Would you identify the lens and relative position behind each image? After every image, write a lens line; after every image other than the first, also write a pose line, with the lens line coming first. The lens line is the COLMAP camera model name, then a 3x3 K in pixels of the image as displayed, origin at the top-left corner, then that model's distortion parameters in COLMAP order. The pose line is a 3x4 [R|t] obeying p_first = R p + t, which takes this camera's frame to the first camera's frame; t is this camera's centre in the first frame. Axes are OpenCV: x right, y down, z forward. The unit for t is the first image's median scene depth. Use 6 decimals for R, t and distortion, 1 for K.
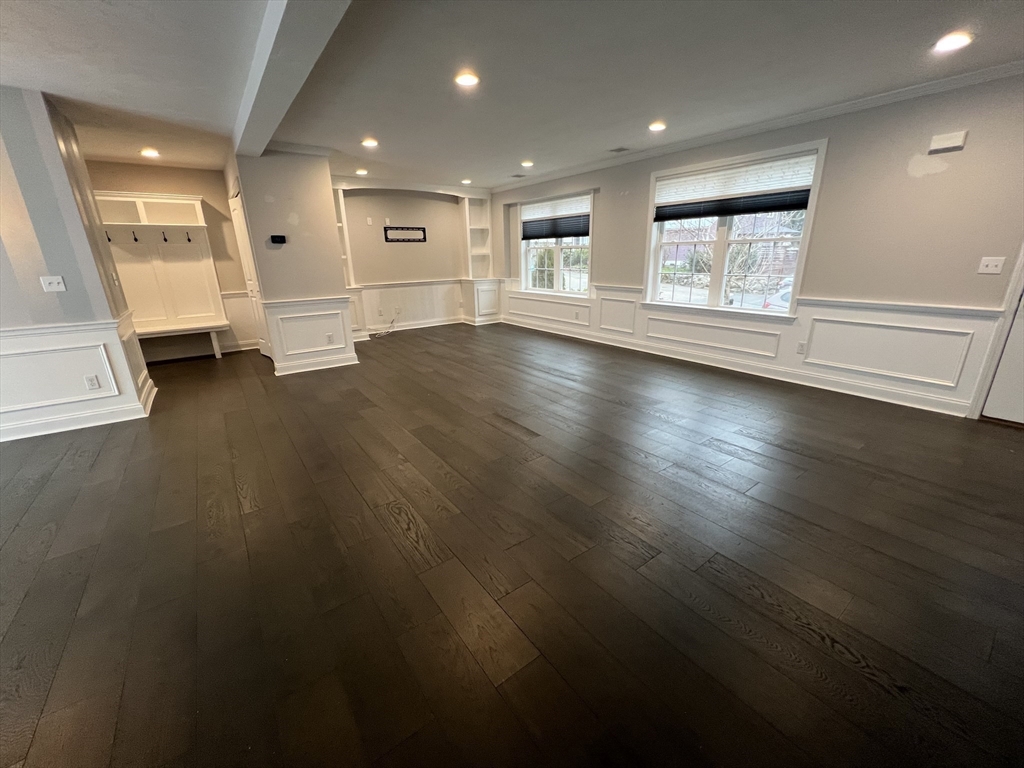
lens RADIAL K [[408.9, 0, 511.3], [0, 408.9, 384.5], [0, 0, 1]] dist [-0.000781, -0.000170]
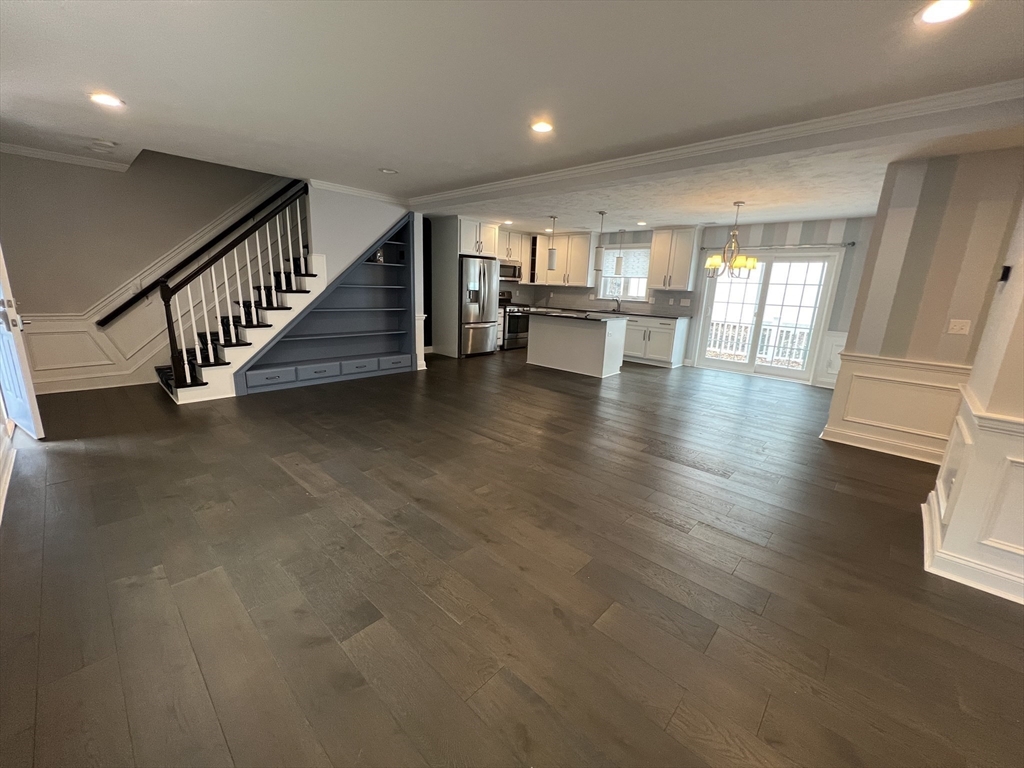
lens RADIAL K [[408.9, 0, 512.7], [0, 408.9, 384.0], [0, 0, 1]] dist [-0.000781, -0.000170]
pose [[-0.981257, 0.026292, -0.190902, 0.100462], [-0.077661, 0.852684, 0.516622, -0.396115], [0.176362, 0.521764, -0.834661, 1.208639]]
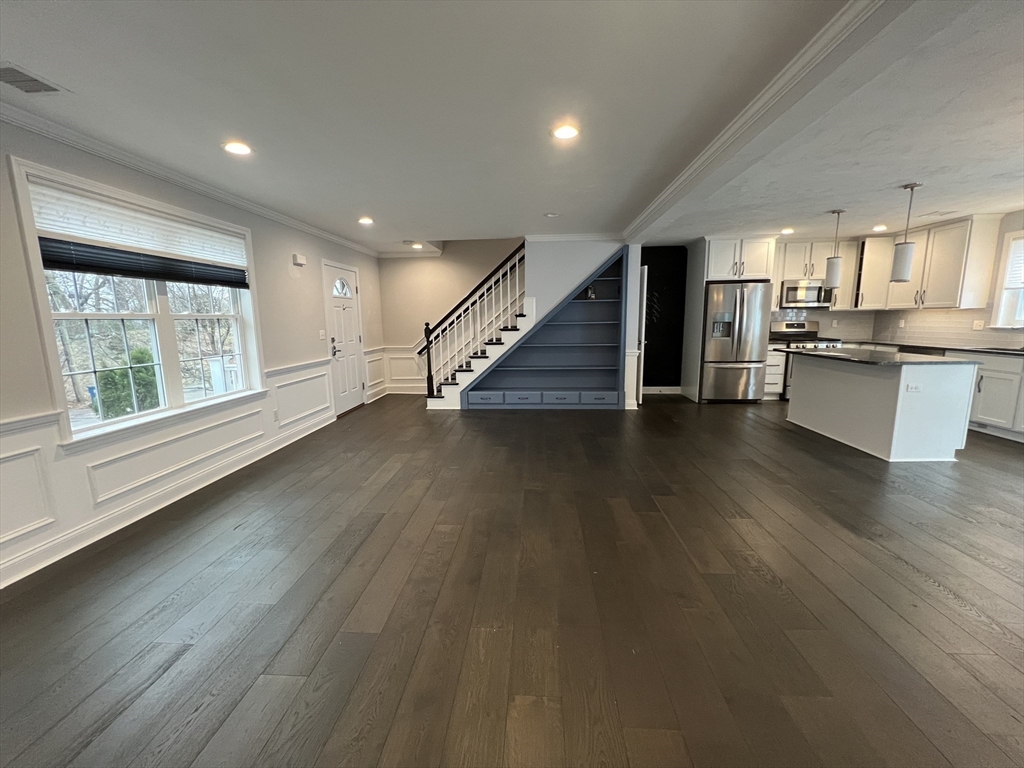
lens RADIAL K [[408.9, 0, 510.7], [0, 408.9, 383.9], [0, 0, 1]] dist [-0.000781, -0.000170]
pose [[-0.765880, -0.071489, 0.638997, -0.342634], [0.223713, 0.902081, 0.369057, -0.333495], [-0.602810, 0.425605, -0.674893, 1.046967]]
